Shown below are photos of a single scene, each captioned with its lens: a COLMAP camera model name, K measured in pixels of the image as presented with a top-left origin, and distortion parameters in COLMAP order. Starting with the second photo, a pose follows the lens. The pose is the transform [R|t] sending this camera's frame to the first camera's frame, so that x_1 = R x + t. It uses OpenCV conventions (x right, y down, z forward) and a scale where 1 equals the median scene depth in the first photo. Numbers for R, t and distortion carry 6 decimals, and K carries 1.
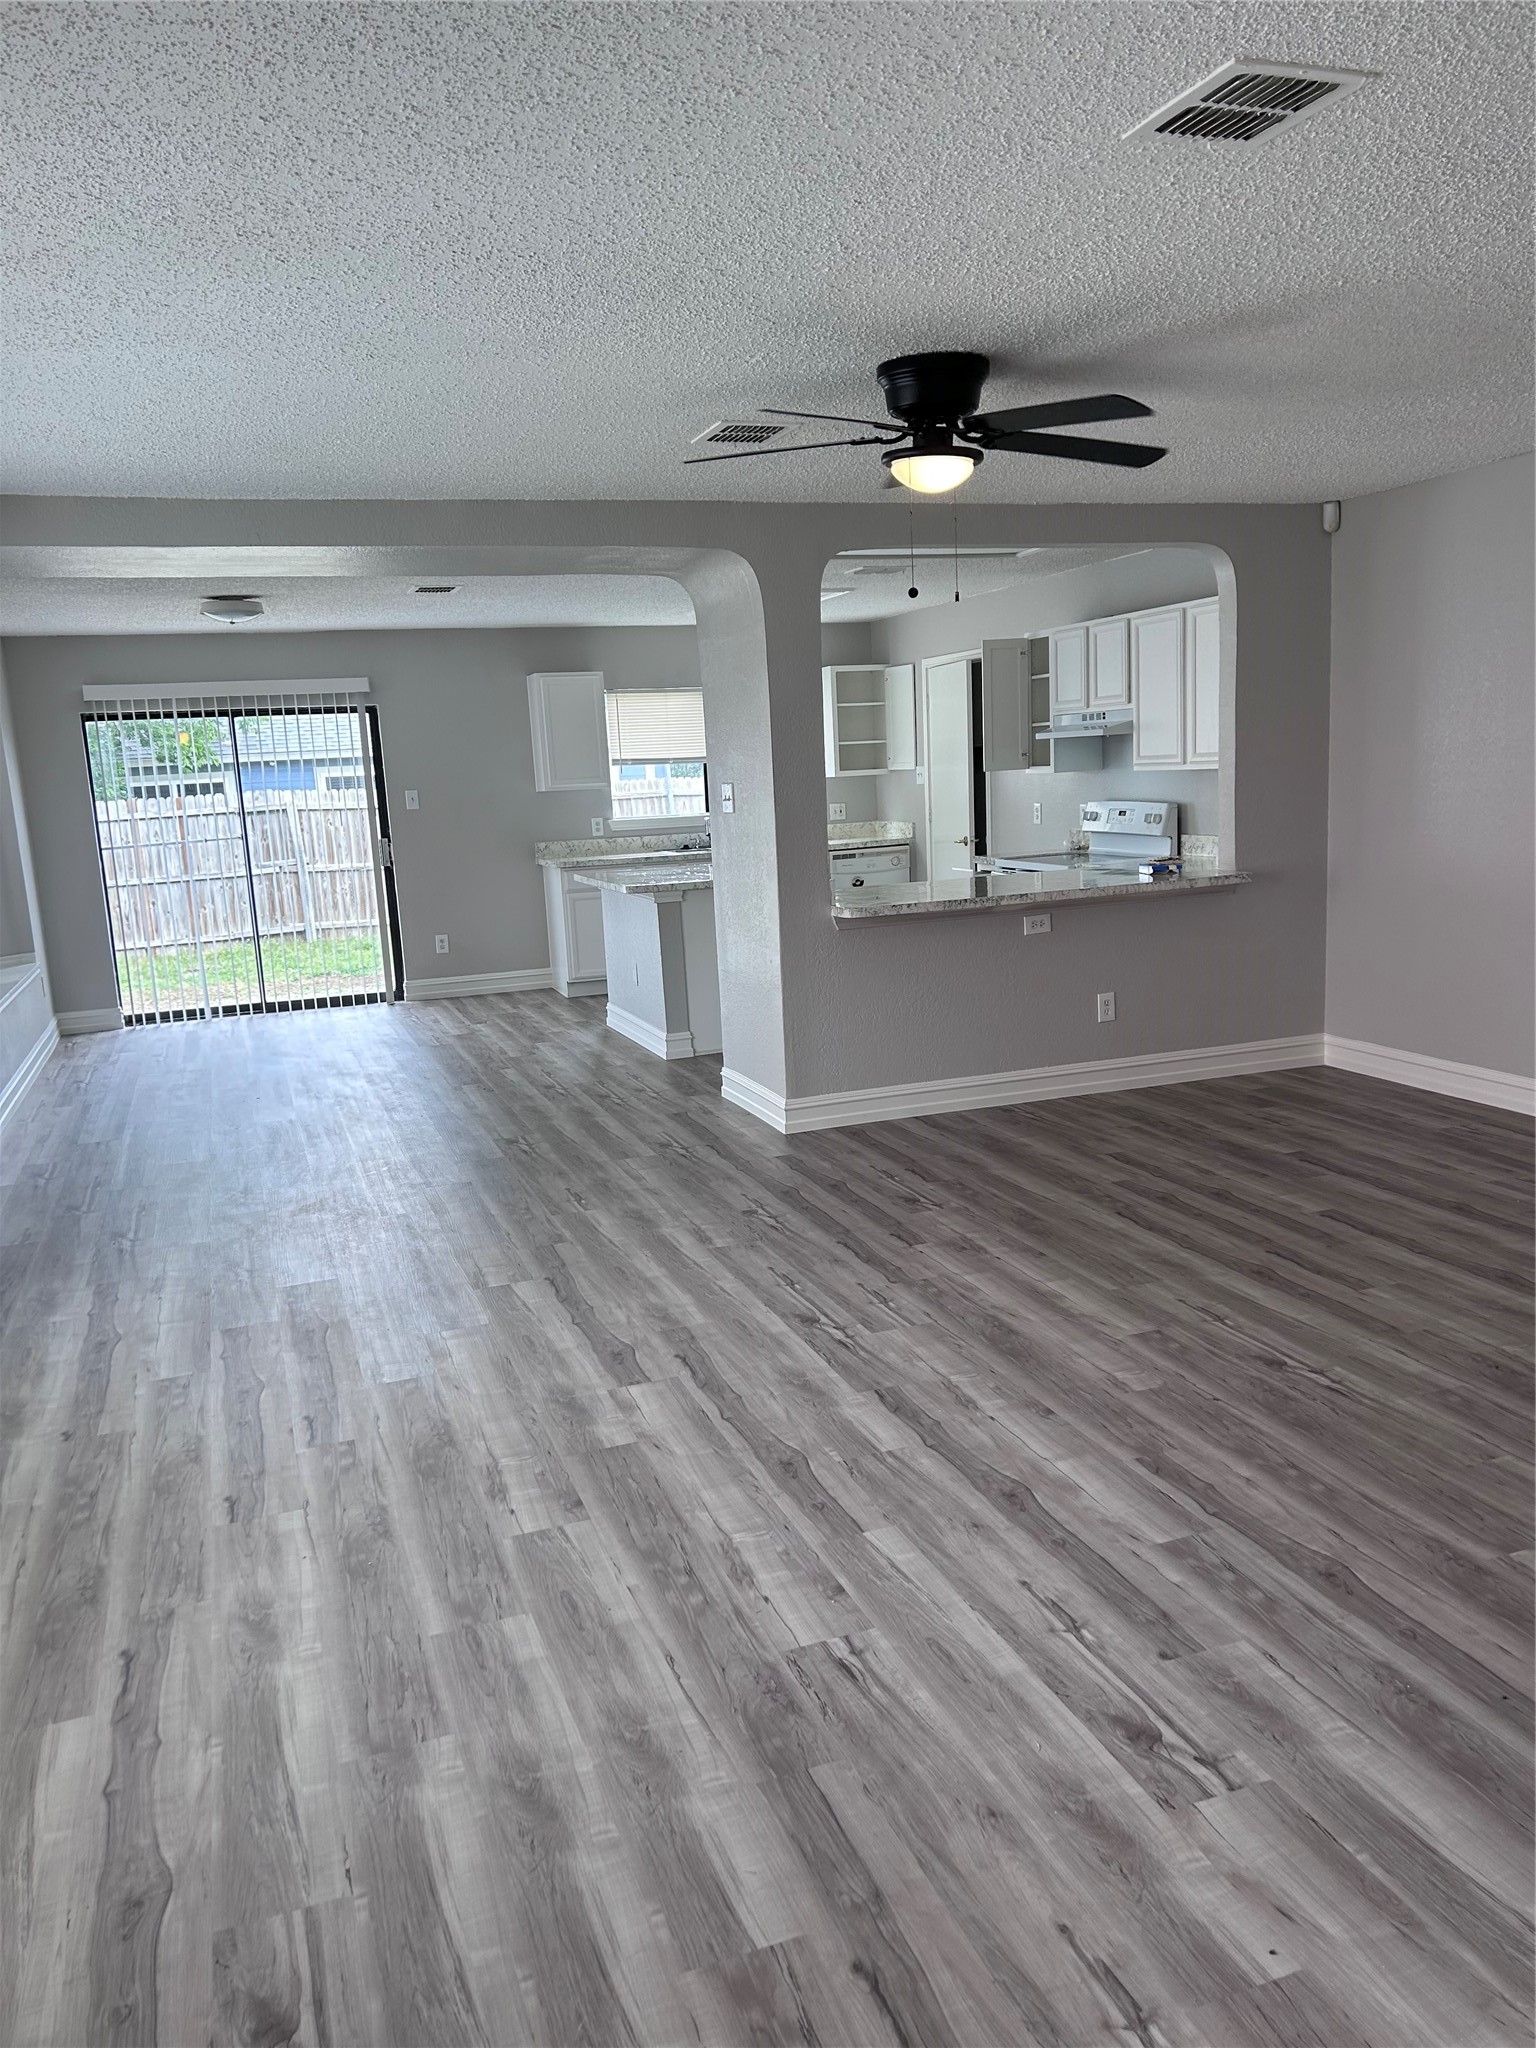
lens RADIAL K [[1535.2, 0, 768.0], [0, 1535.2, 1024.0], [0, 0, 1]] dist [0.059397, -0.068767]
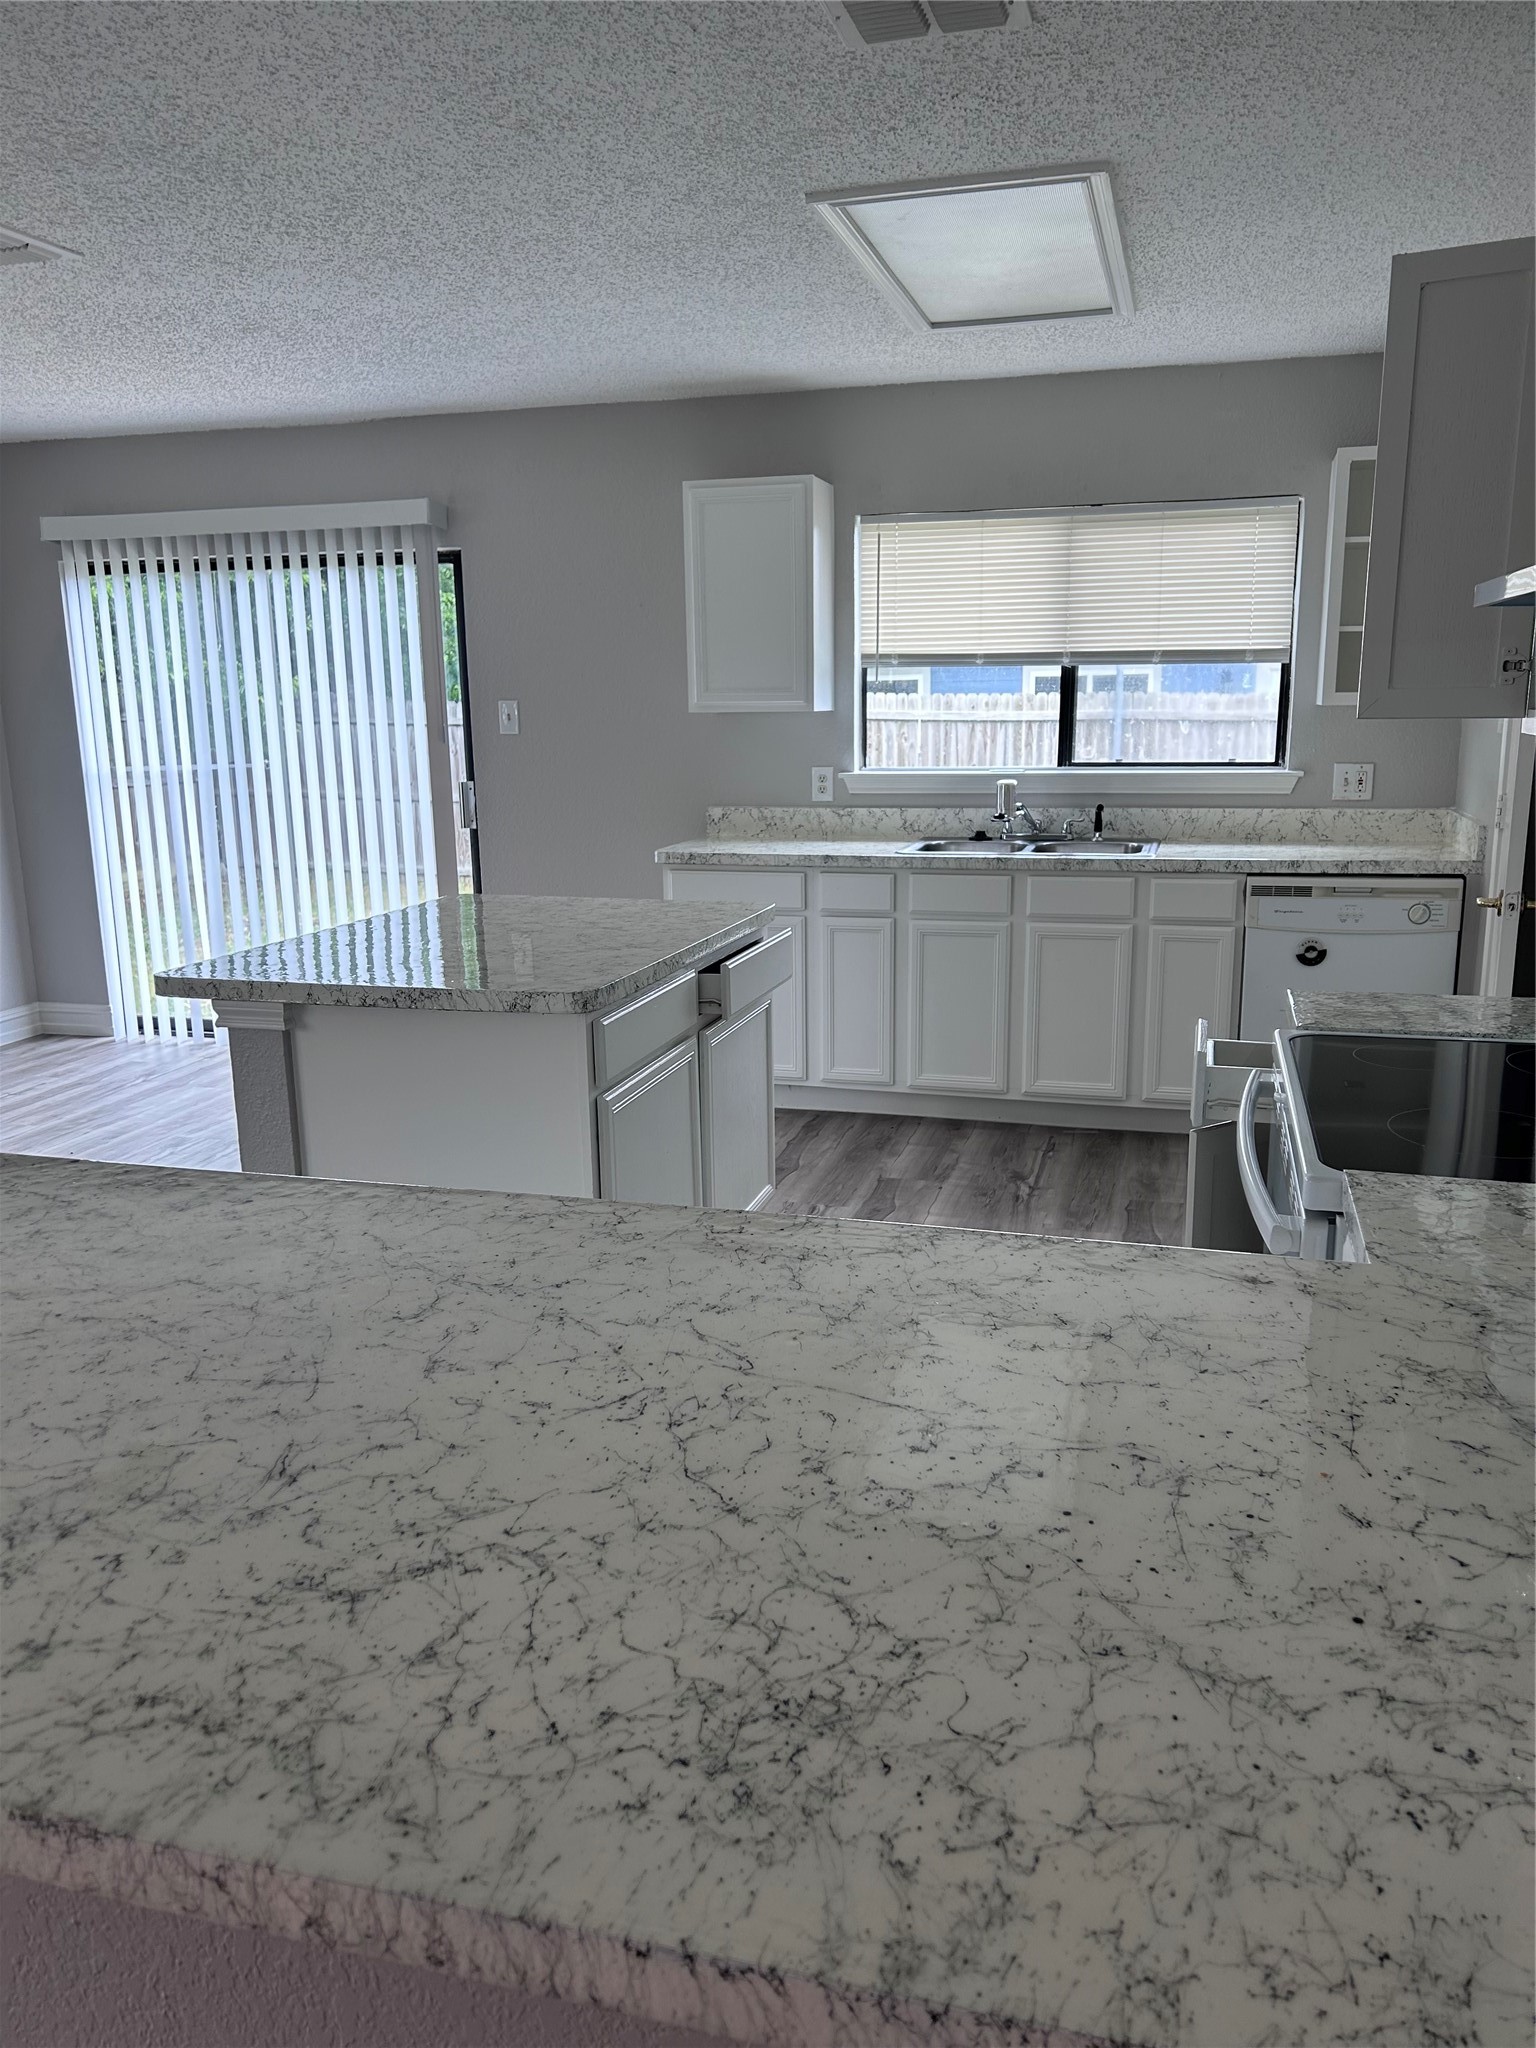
lens RADIAL K [[1532.7, 0, 768.0], [0, 1532.7, 1024.0], [0, 0, 1]] dist [0.044674, -0.054104]
pose [[0.815195, 0.158960, -0.556946, 0.185363], [-0.122492, 0.987166, 0.102461, -0.101751], [0.566086, -0.015304, 0.824204, 0.572007]]
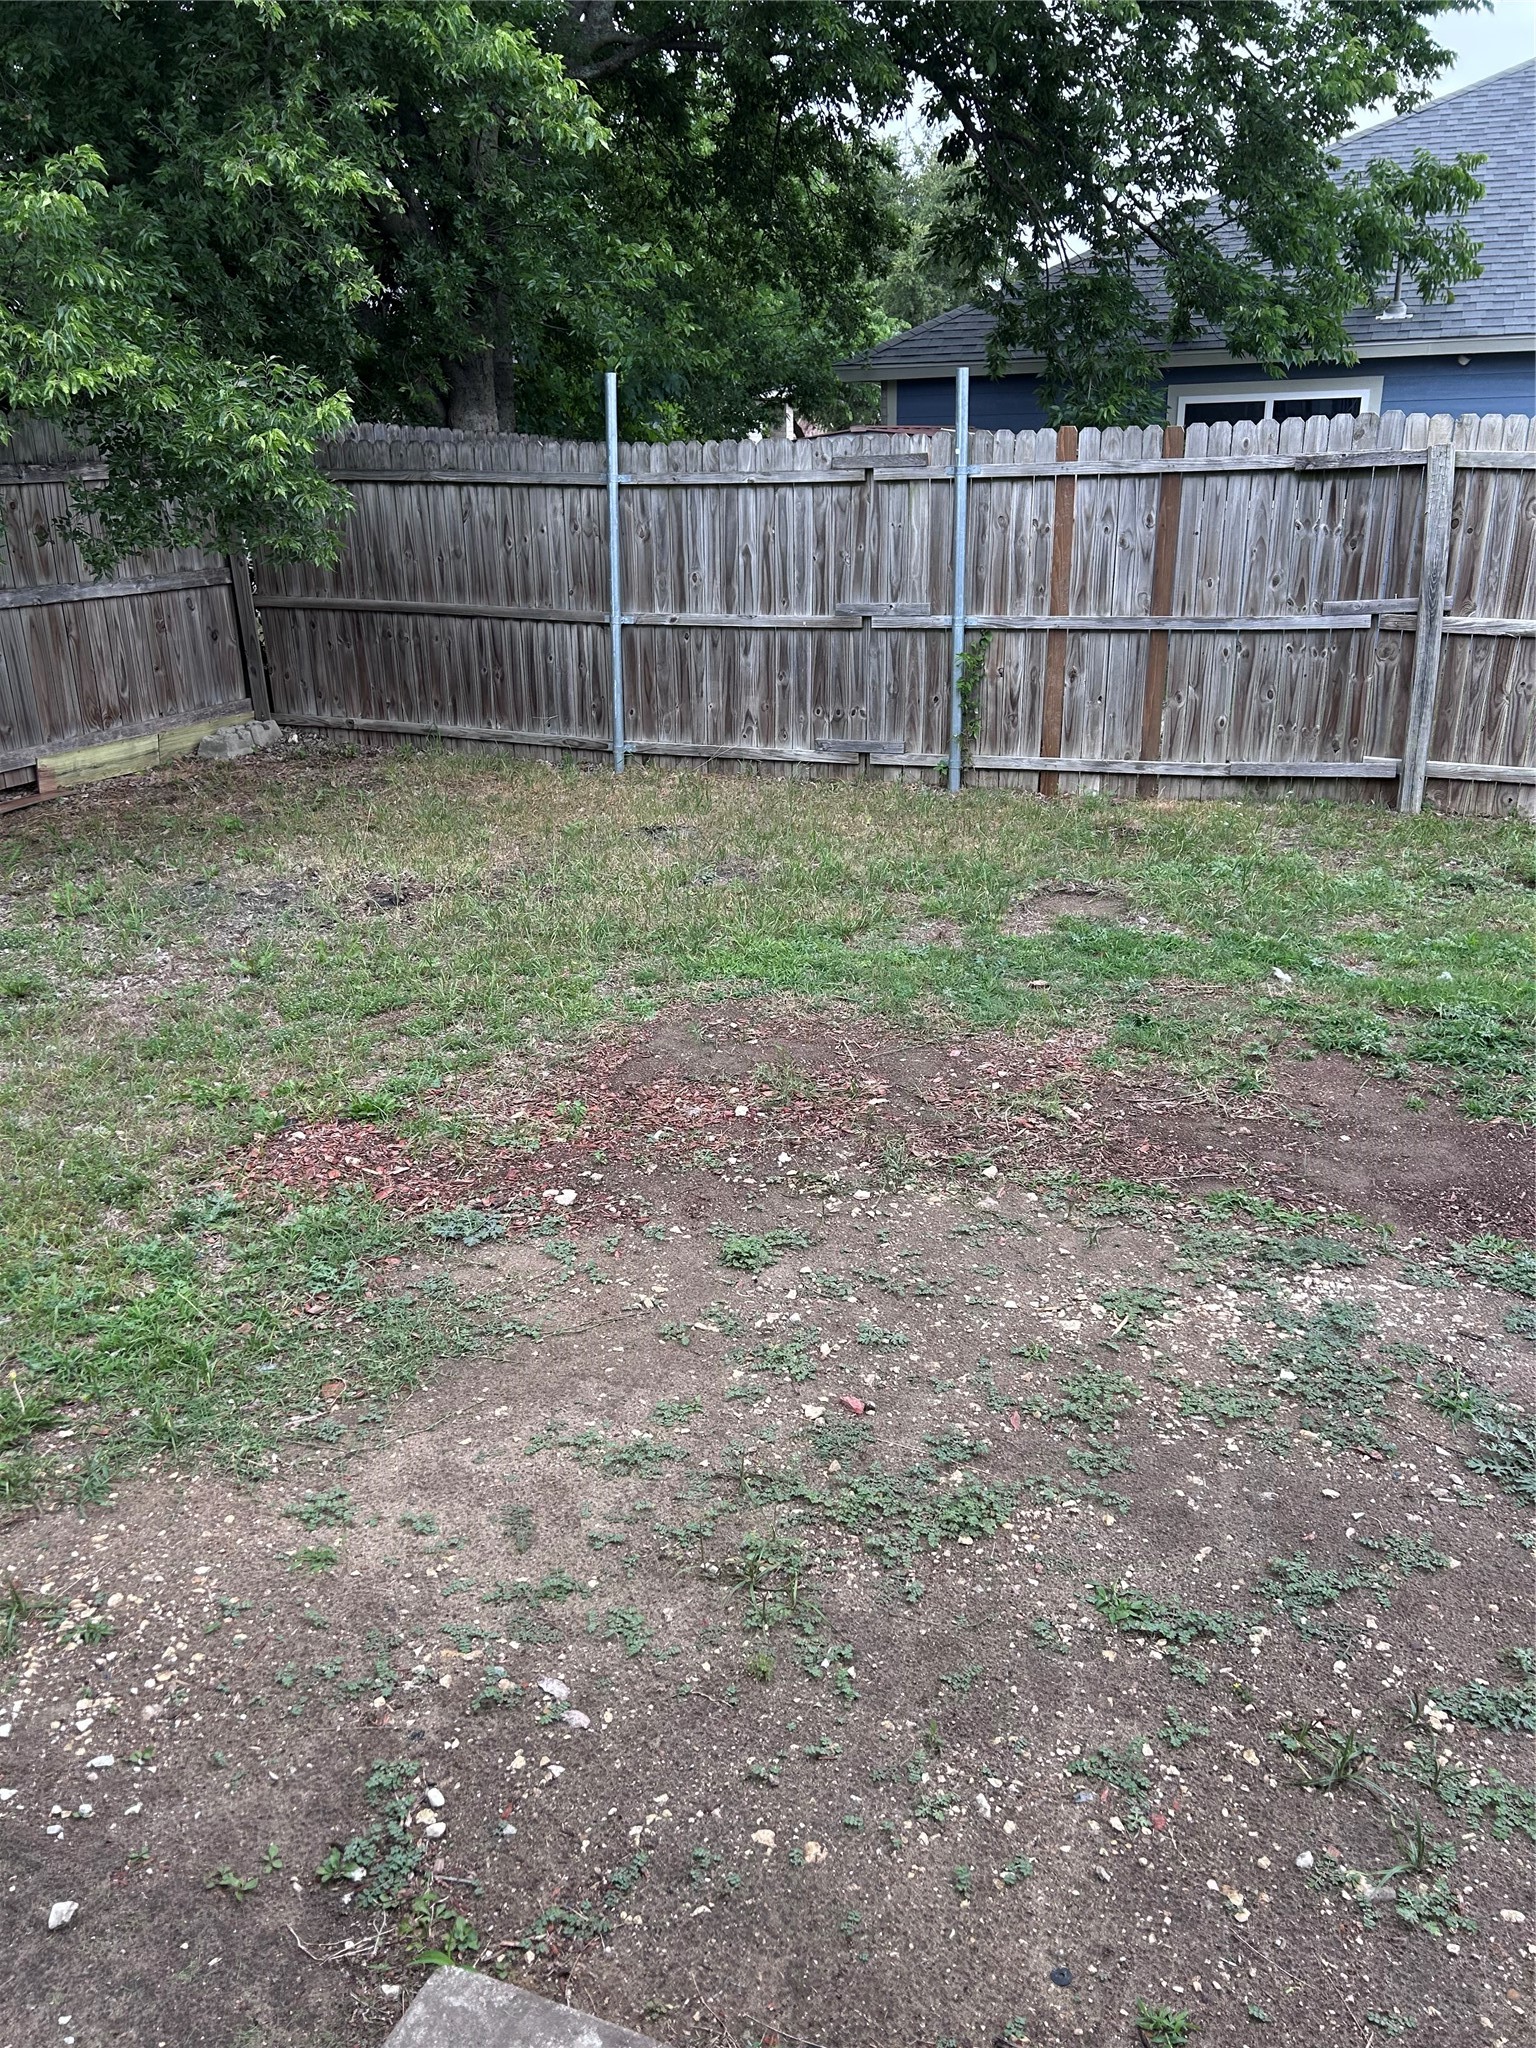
lens RADIAL K [[1532.7, 0, 768.0], [0, 1532.7, 1024.0], [0, 0, 1]] dist [0.044674, -0.054104]
pose [[0.744958, 0.270475, -0.609821, -0.264726], [-0.127055, 0.954913, 0.268323, -0.145986], [0.654901, -0.122409, 0.745735, 0.969893]]
